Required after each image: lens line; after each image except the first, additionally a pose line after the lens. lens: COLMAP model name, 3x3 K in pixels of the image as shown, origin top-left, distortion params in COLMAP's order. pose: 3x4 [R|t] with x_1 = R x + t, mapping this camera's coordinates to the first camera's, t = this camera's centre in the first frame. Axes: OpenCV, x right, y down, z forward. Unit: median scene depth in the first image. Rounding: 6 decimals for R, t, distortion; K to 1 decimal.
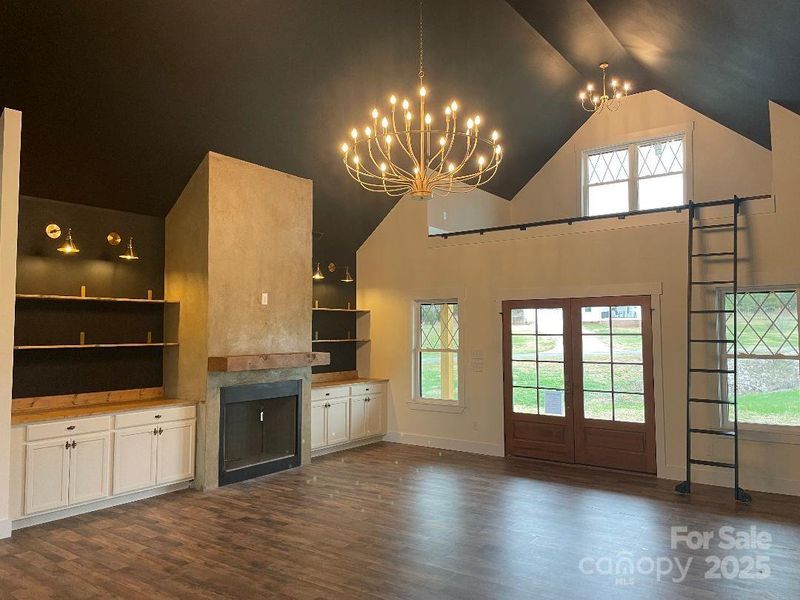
lens RADIAL K [[594.8, 0, 400.0], [0, 594.8, 300.0], [0, 0, 1]] dist [0.096031, -0.125954]
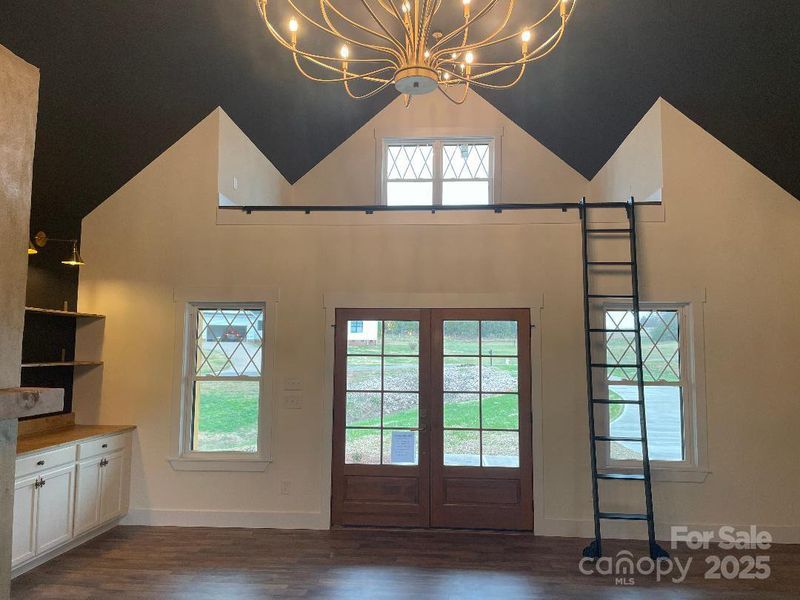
lens RADIAL K [[594.8, 0, 400.0], [0, 594.8, 300.0], [0, 0, 1]] dist [0.096031, -0.125954]
pose [[0.850285, 0.054122, 0.523533, -0.142643], [-0.038631, 0.998433, -0.040476, 0.018269], [-0.524903, 0.014191, 0.851044, 0.356426]]
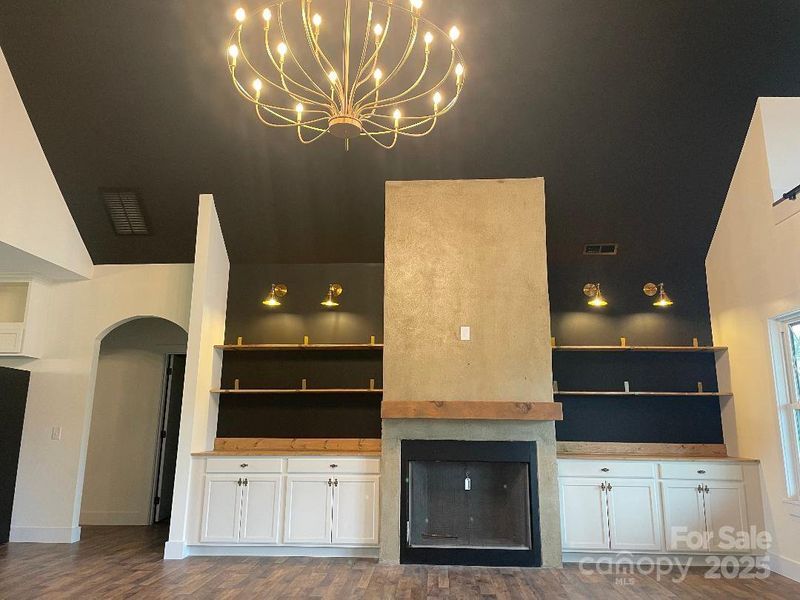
lens RADIAL K [[594.8, 0, 400.0], [0, 594.8, 300.0], [0, 0, 1]] dist [0.096031, -0.125954]
pose [[0.544194, -0.164917, -0.822590, 0.353553], [0.037649, 0.984302, -0.172431, 0.079267], [0.838114, 0.062866, 0.541860, 0.432068]]
